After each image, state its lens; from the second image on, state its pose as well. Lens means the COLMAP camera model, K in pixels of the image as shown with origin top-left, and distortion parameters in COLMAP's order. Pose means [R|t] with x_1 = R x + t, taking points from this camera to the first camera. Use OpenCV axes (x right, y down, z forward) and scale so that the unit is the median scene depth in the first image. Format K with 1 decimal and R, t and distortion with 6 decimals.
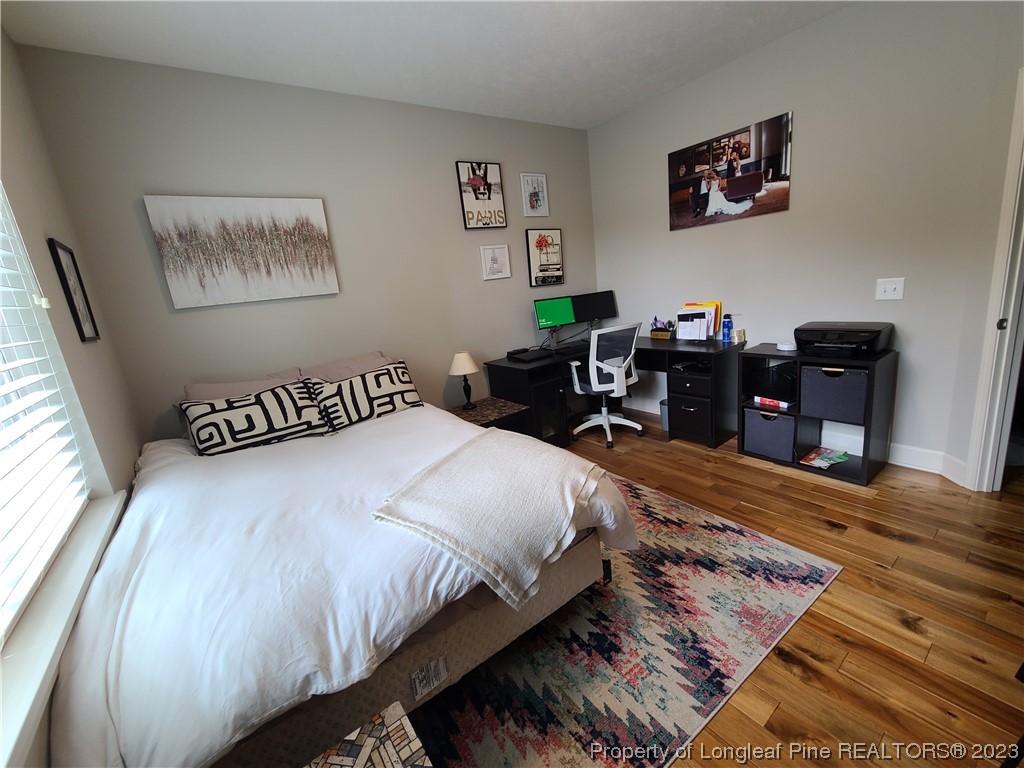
lens RADIAL K [[418.6, 0, 509.8], [0, 418.6, 379.5], [0, 0, 1]] dist [0.000394, -0.000884]
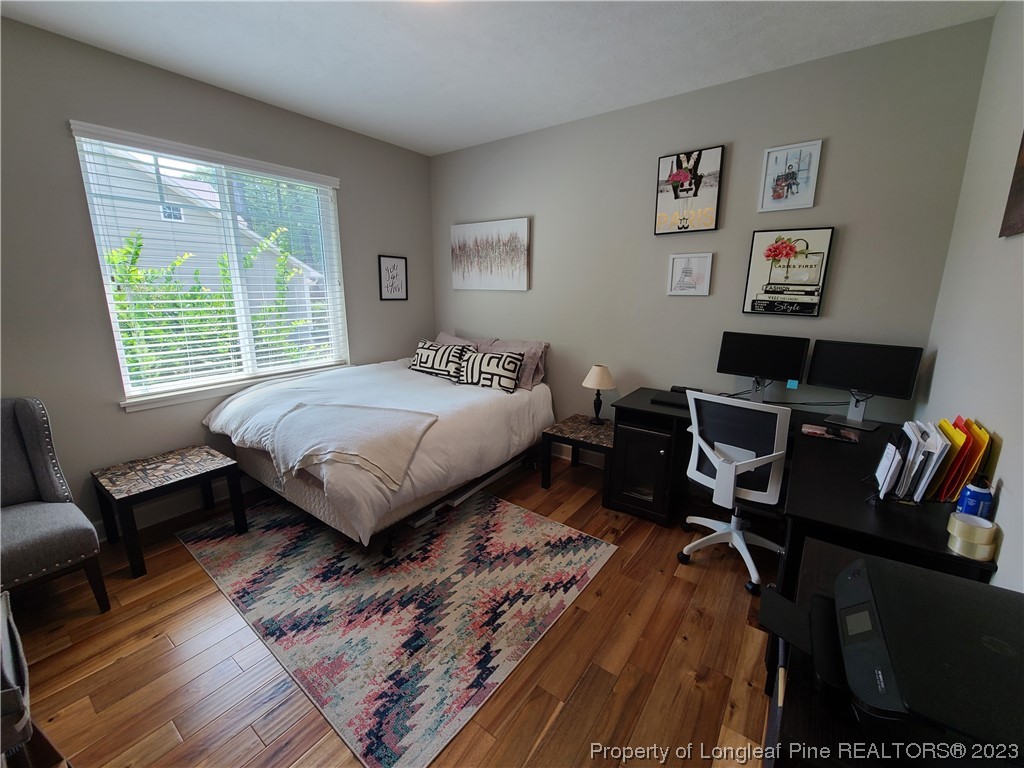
lens RADIAL K [[418.6, 0, 512.1], [0, 418.6, 379.3], [0, 0, 1]] dist [0.000394, -0.000884]
pose [[0.294497, 0.312259, -0.903198, 0.825072], [-0.258328, 0.935938, 0.239347, -0.250107], [0.920075, 0.162835, 0.356296, 0.553007]]
